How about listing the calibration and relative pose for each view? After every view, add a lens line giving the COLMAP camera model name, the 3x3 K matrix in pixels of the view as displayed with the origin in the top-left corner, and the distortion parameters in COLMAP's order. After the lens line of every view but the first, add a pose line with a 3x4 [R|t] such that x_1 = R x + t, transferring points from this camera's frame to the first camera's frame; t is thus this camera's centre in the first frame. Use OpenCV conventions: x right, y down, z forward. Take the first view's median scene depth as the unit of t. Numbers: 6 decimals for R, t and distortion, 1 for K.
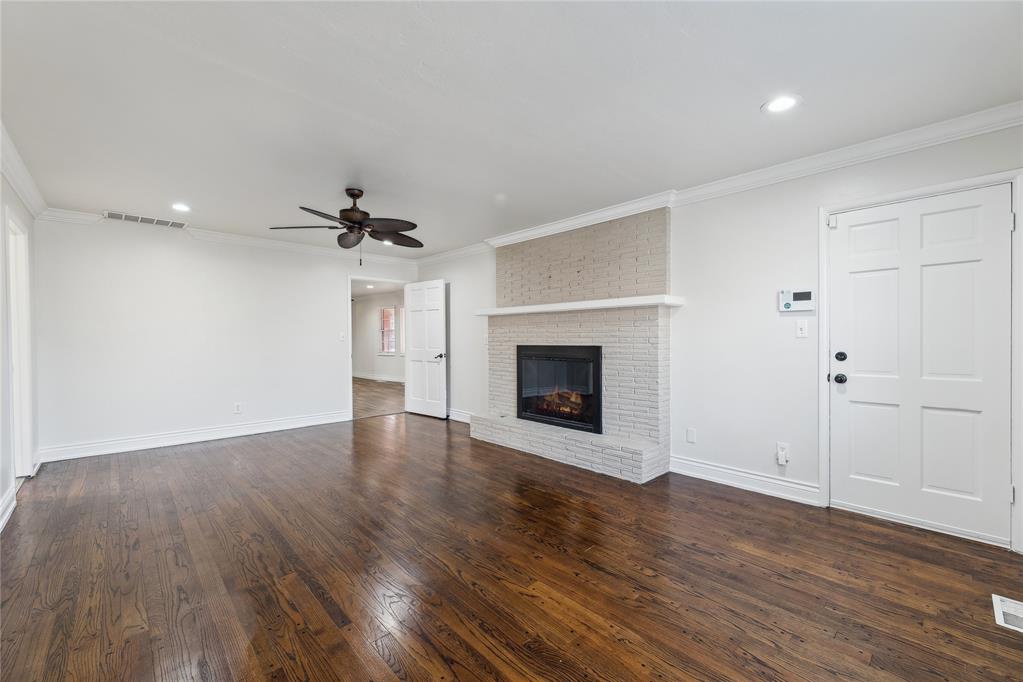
lens RADIAL K [[416.5, 0, 521.2], [0, 416.5, 340.3], [0, 0, 1]] dist [-0.001425, 0.000045]
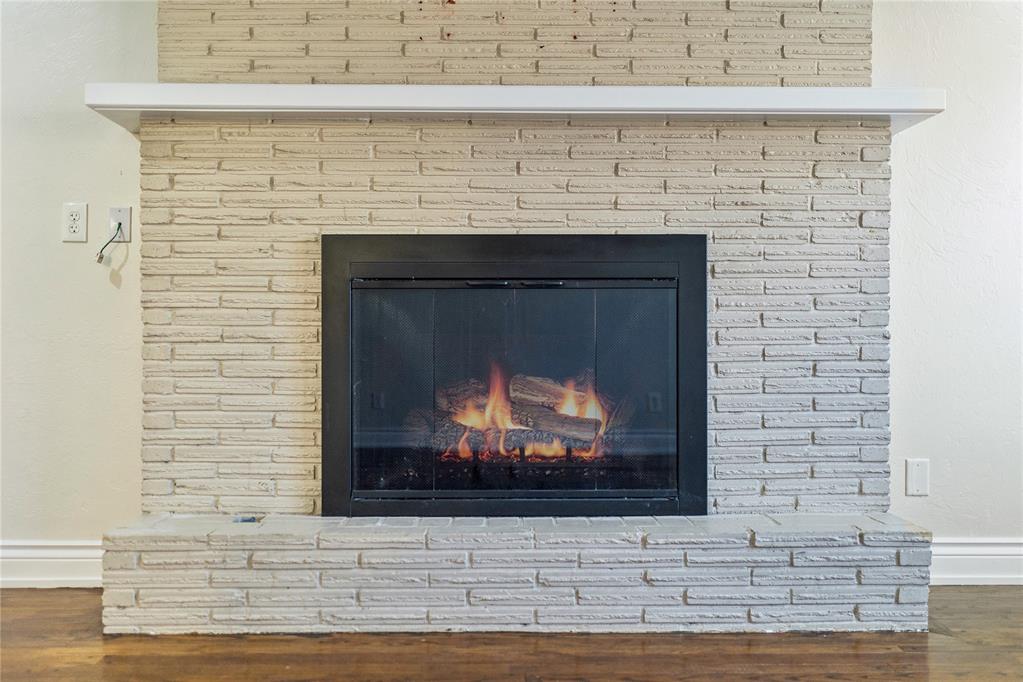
lens RADIAL K [[912.0, 0, 510.8], [0, 912.0, 345.2], [0, 0, 1]] dist [-0.029002, -0.004897]
pose [[0.687146, -0.004514, 0.726505, -0.411019], [0.001682, 0.999988, 0.004623, 0.093549], [-0.726517, -0.001955, 0.687146, 0.632847]]
